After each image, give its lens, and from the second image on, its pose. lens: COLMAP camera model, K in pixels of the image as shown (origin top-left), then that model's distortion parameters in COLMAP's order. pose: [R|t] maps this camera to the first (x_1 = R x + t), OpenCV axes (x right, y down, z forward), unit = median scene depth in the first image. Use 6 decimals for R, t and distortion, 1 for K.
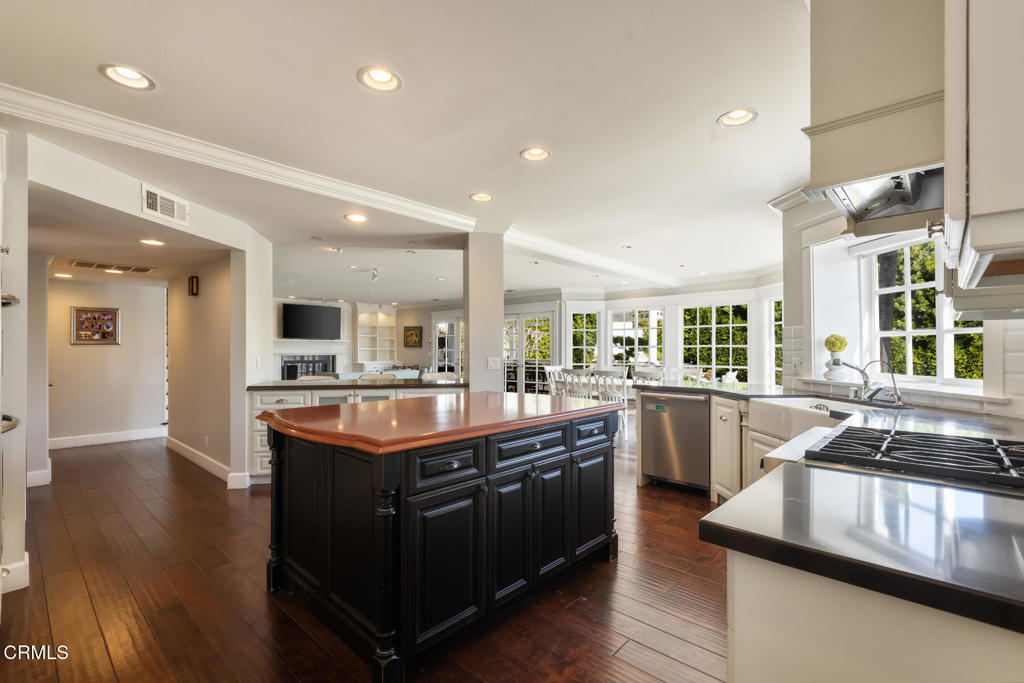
lens RADIAL K [[453.3, 0, 506.4], [0, 453.3, 347.7], [0, 0, 1]] dist [-0.002716, 0.000043]
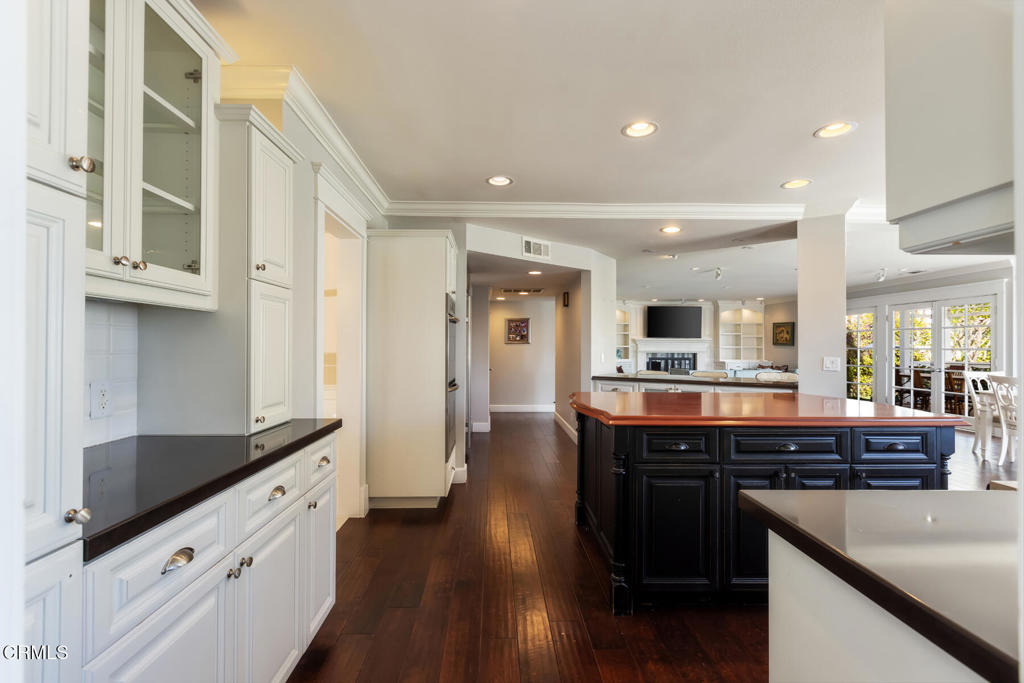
lens RADIAL K [[449.2, 0, 512.0], [0, 449.2, 341.5], [0, 0, 1]] dist [-0.000027, 0.000009]
pose [[0.704817, -0.006202, -0.709362, 0.131815], [-0.000543, 0.999957, -0.009282, -0.000600], [0.709389, 0.006927, 0.704783, -0.042477]]
